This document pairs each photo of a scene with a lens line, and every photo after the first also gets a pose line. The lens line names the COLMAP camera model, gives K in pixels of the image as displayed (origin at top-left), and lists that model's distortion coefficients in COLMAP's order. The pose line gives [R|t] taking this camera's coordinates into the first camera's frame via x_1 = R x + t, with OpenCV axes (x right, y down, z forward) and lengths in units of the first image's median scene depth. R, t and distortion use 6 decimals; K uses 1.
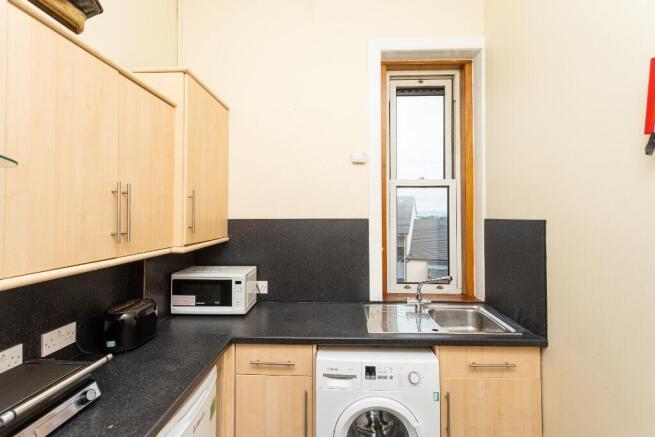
lens RADIAL K [[314.3, 0, 332.5], [0, 314.3, 203.7], [0, 0, 1]] dist [-0.001667, -0.000510]
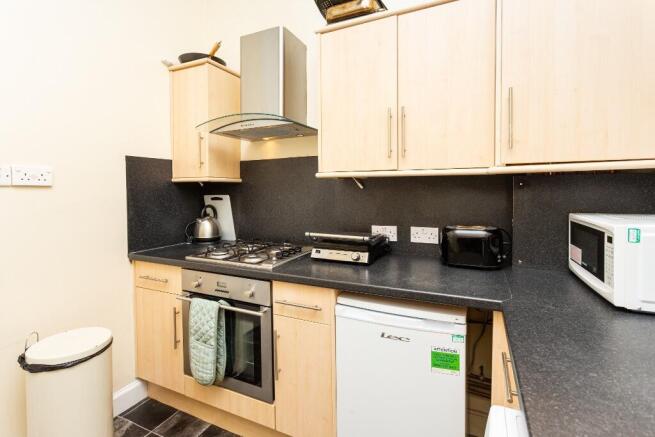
lens RADIAL K [[314.3, 0, 332.5], [0, 314.3, 203.7], [0, 0, 1]] dist [-0.001667, -0.000510]
pose [[-0.412532, 0.032163, -0.910375, 0.496947], [0.028059, 0.999351, 0.022592, 0.244968], [0.910511, -0.016224, -0.413167, 1.159496]]
